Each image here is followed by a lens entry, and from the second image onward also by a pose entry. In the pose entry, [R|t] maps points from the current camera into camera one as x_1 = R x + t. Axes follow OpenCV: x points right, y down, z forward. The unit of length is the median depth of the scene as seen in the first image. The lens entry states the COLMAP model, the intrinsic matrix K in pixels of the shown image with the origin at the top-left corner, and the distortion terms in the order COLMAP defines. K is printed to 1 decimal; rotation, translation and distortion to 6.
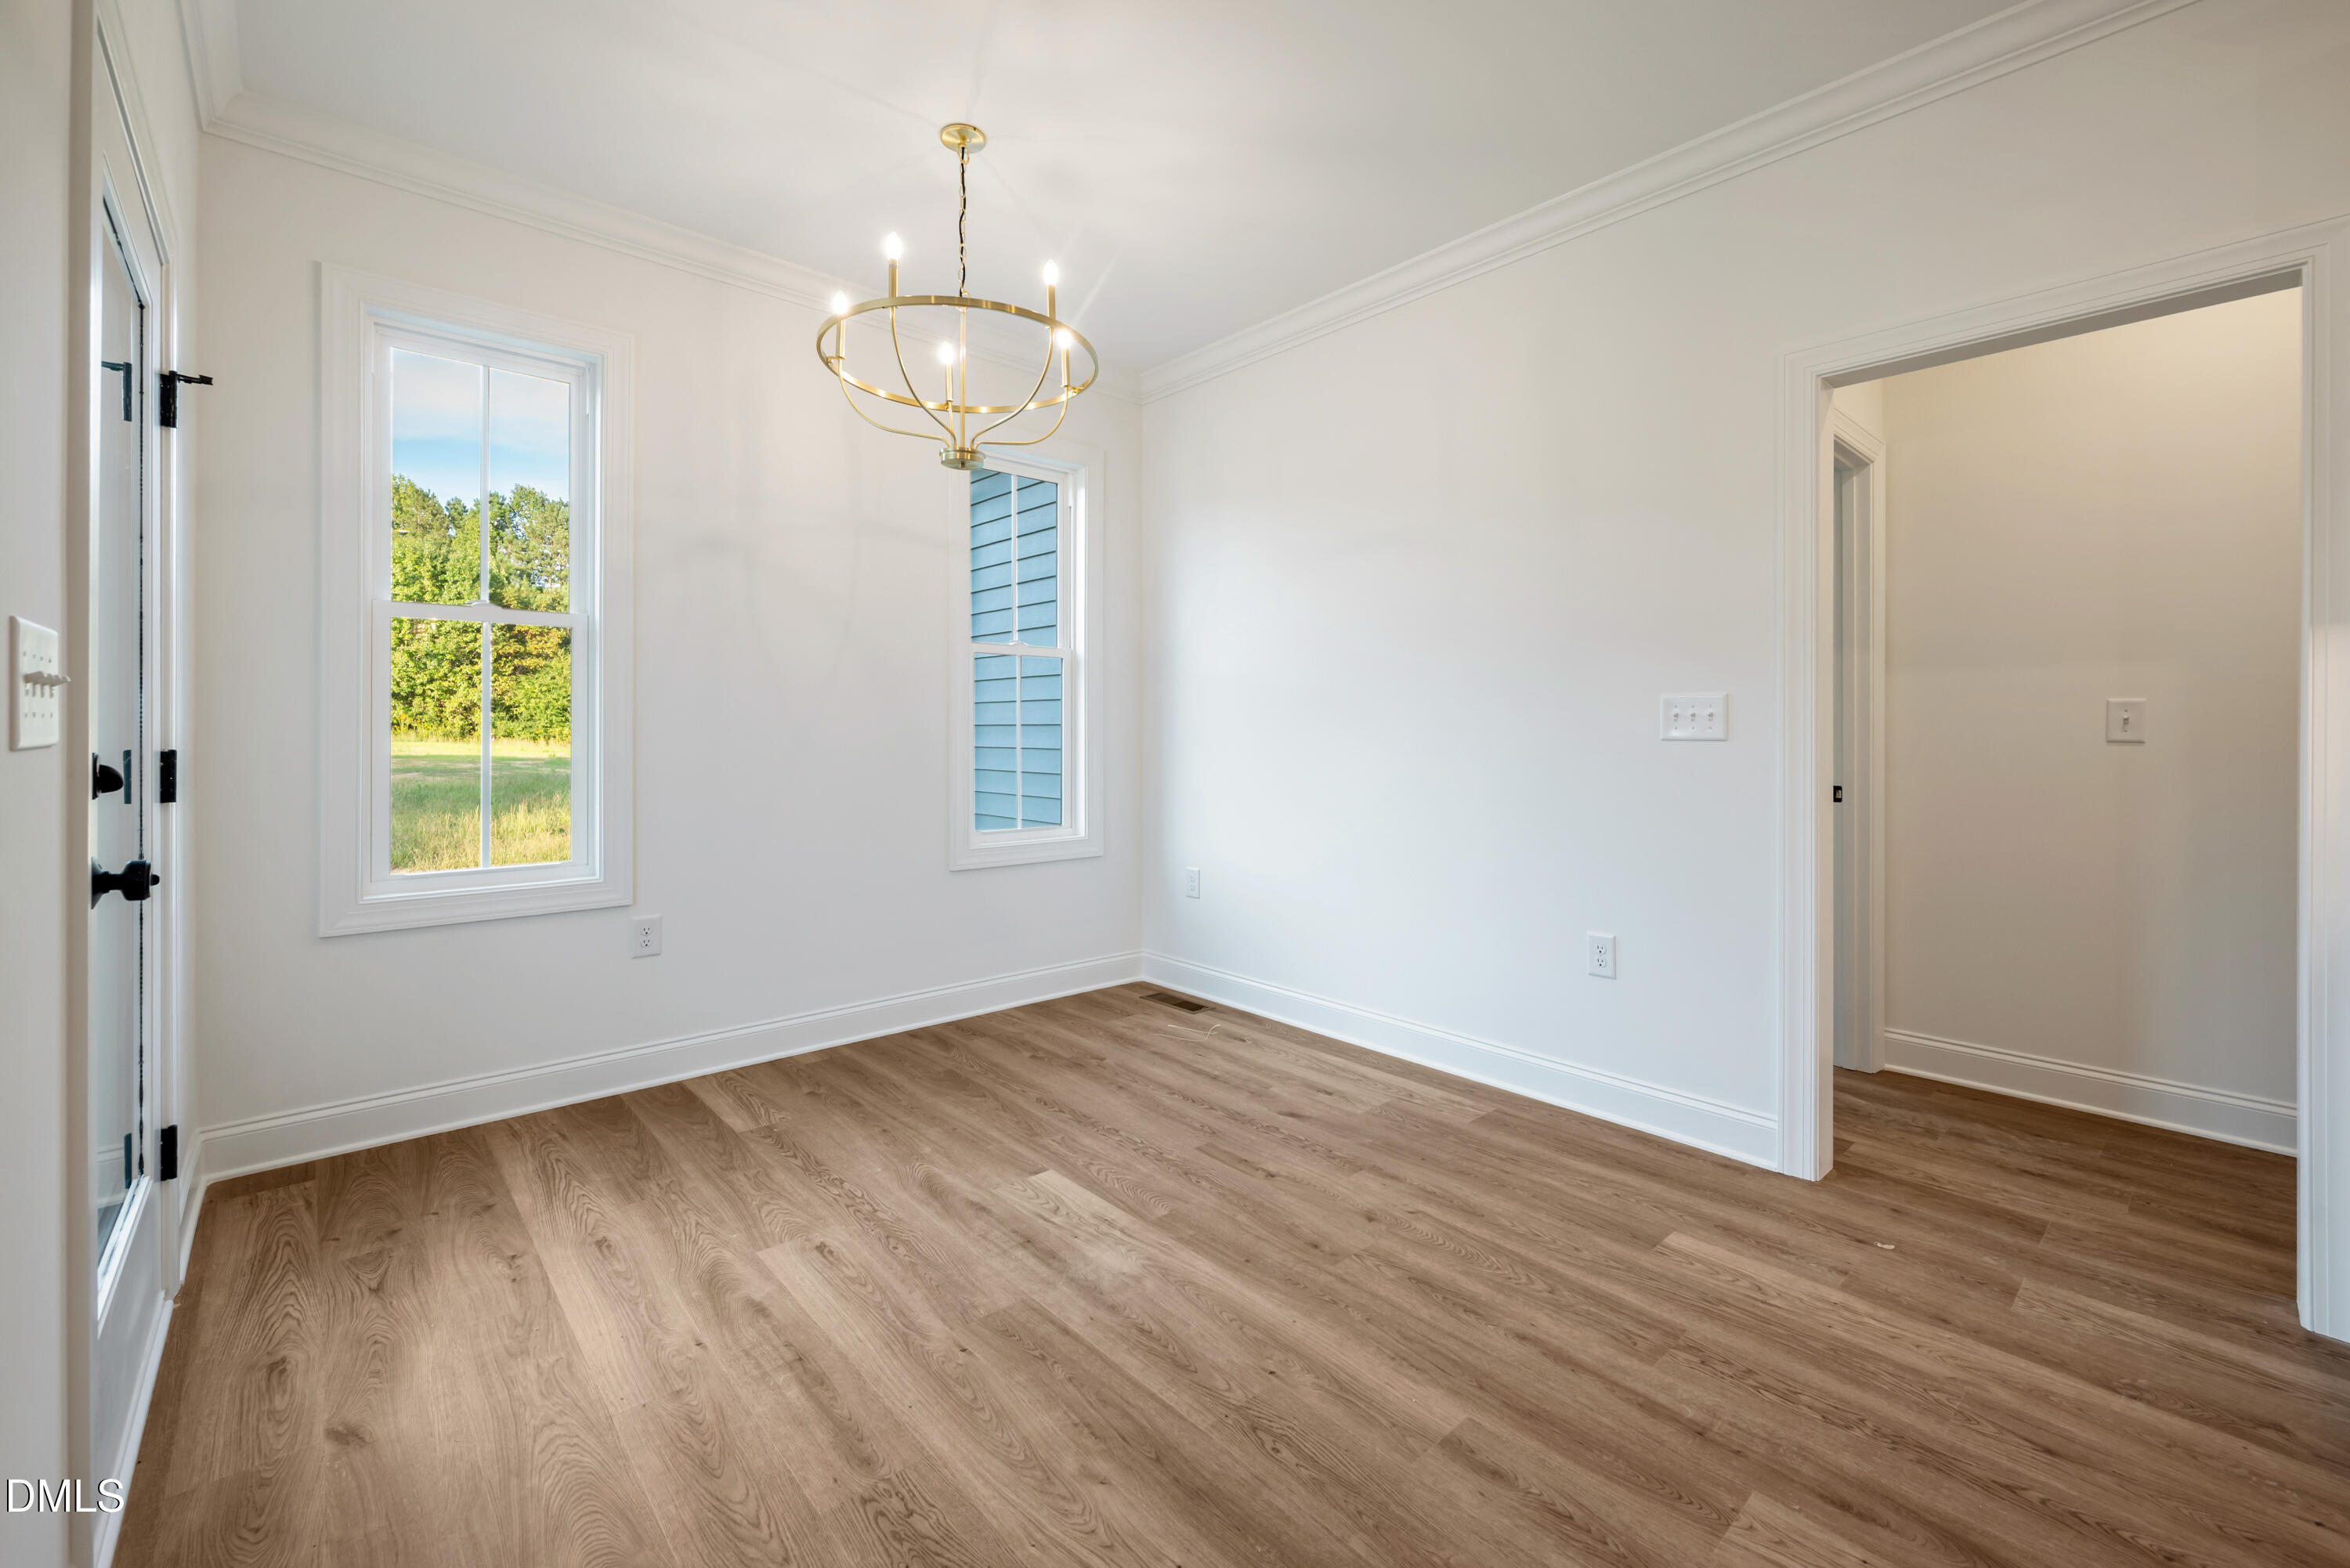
lens RADIAL K [[987.4, 0, 1175.1], [0, 987.4, 719.1], [0, 0, 1]] dist [-0.001864, -0.000488]
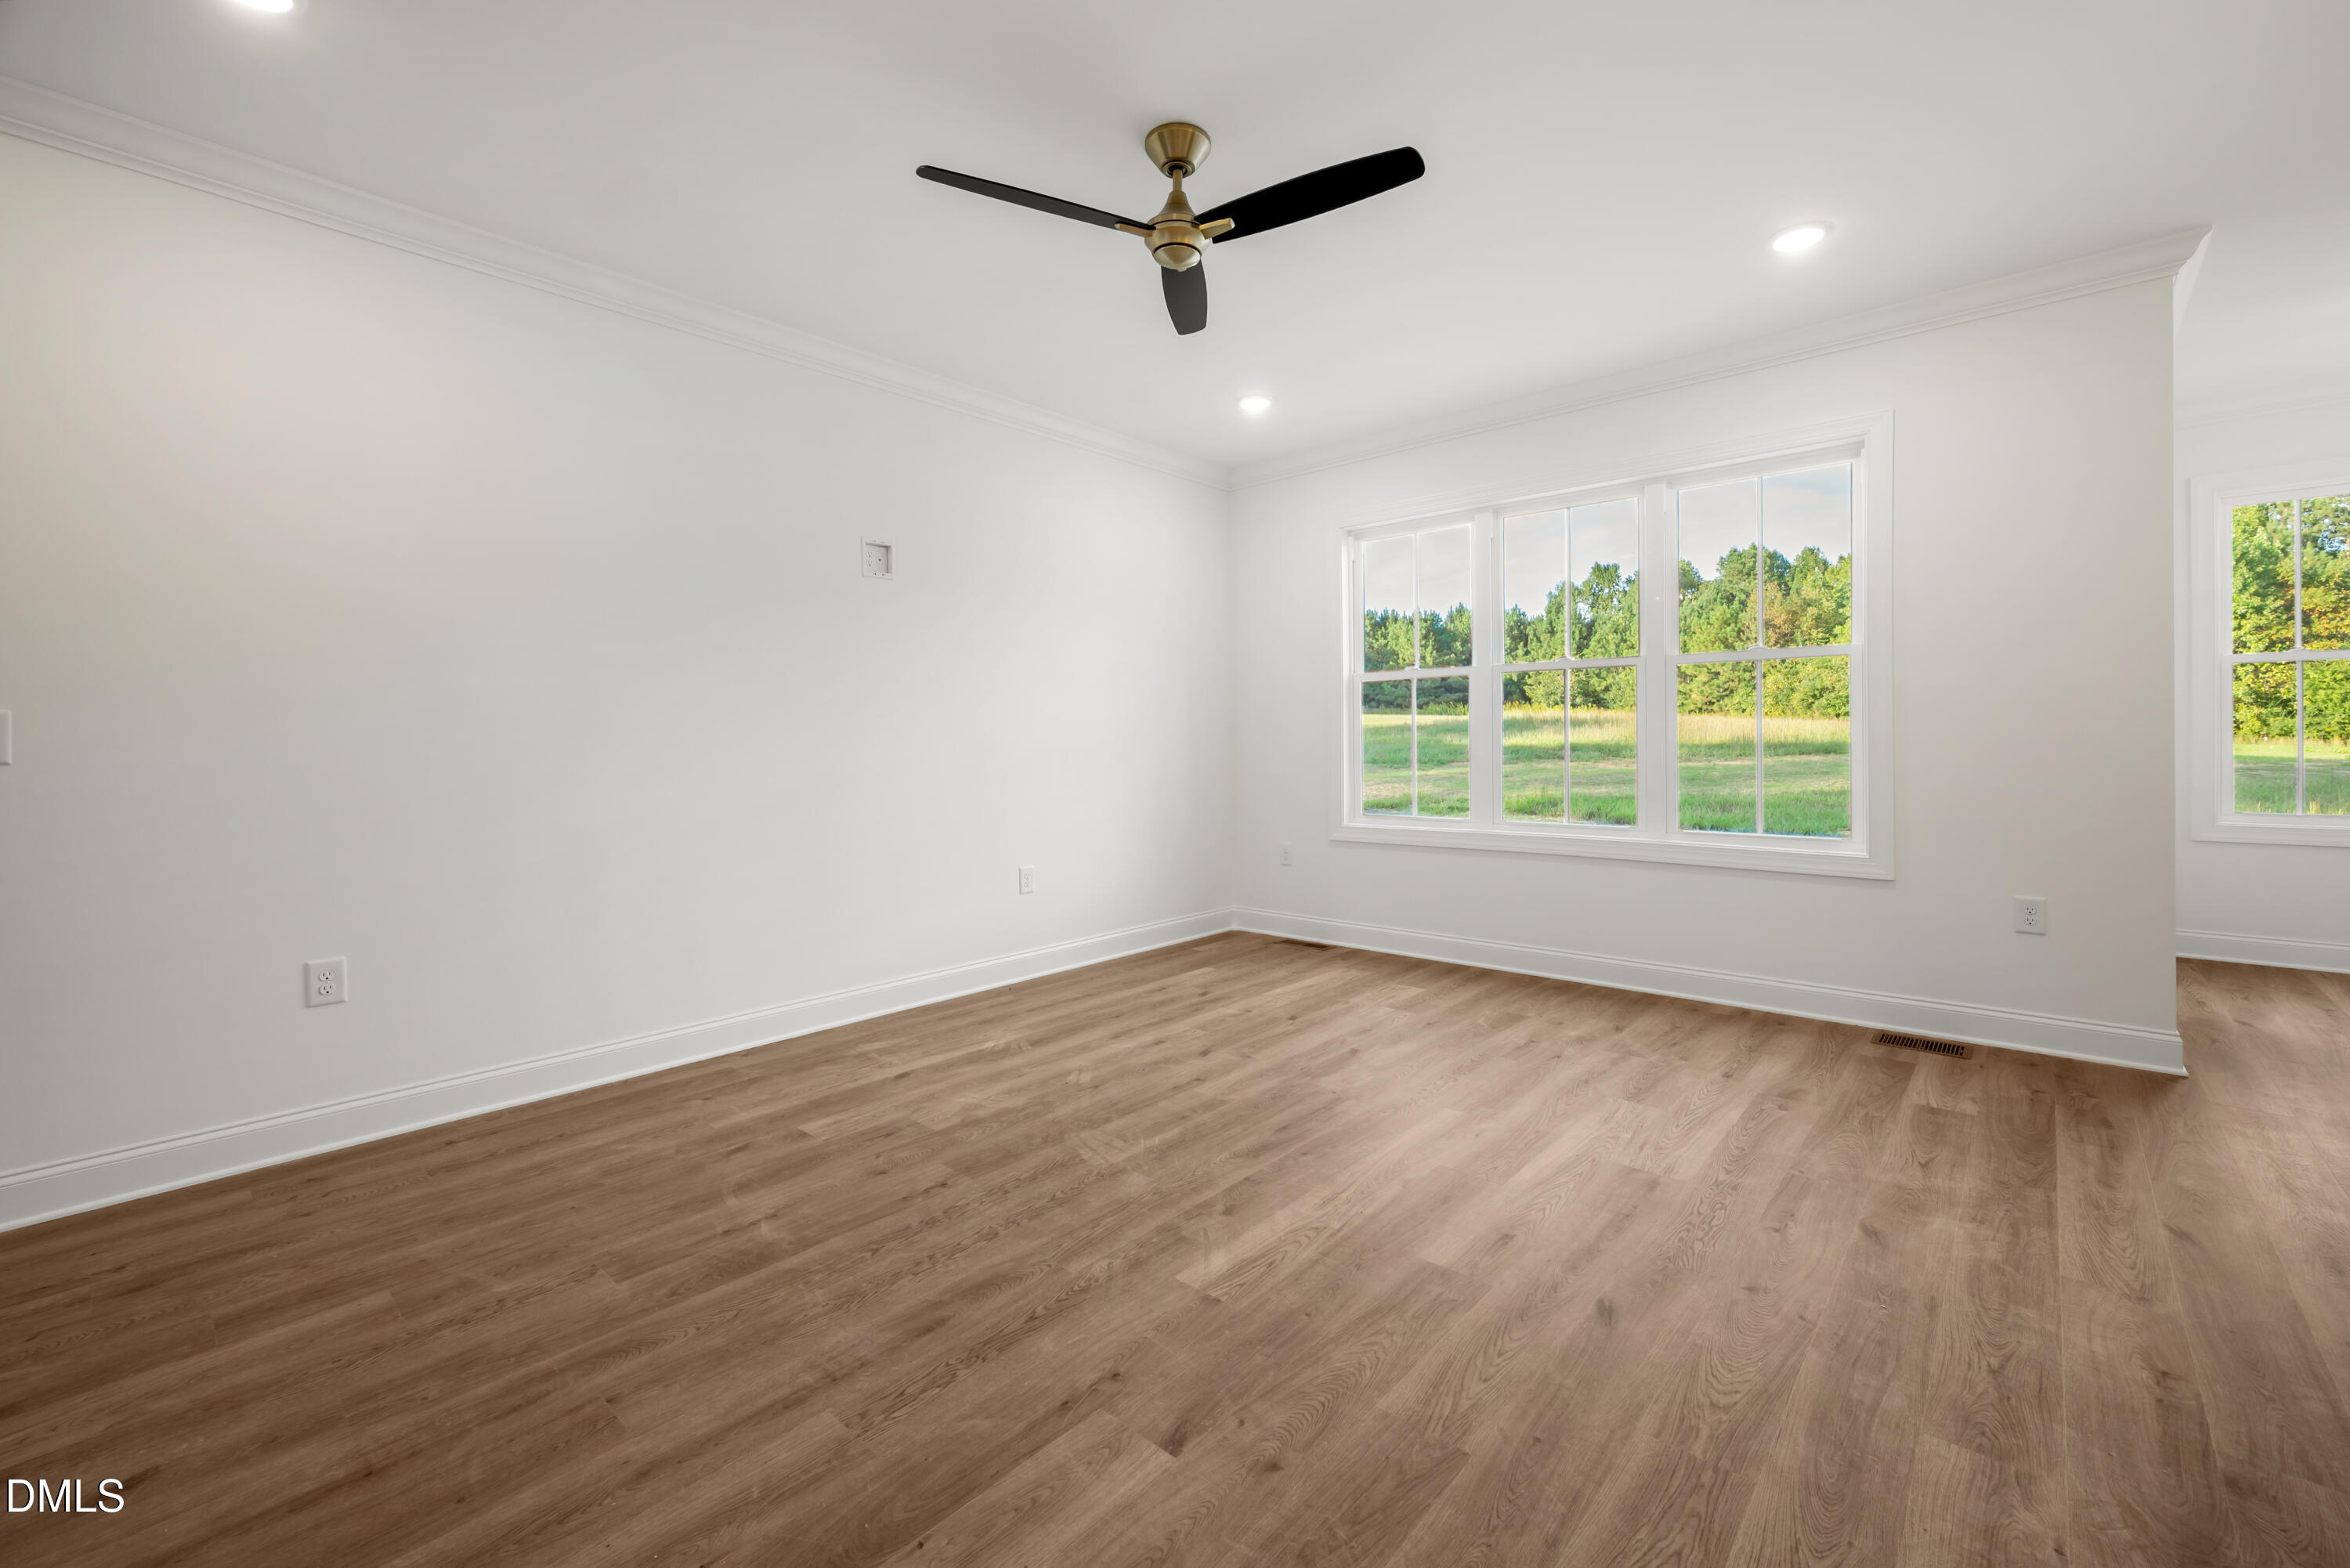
lens RADIAL K [[950.6, 0, 1202.7], [0, 950.6, 757.0], [0, 0, 1]] dist [-0.003515, 0.000314]
pose [[0.125412, 0.018765, -0.991927, 0.666324], [0.020343, 0.999562, 0.021482, -0.011222], [0.991896, -0.022873, 0.124976, -1.051622]]
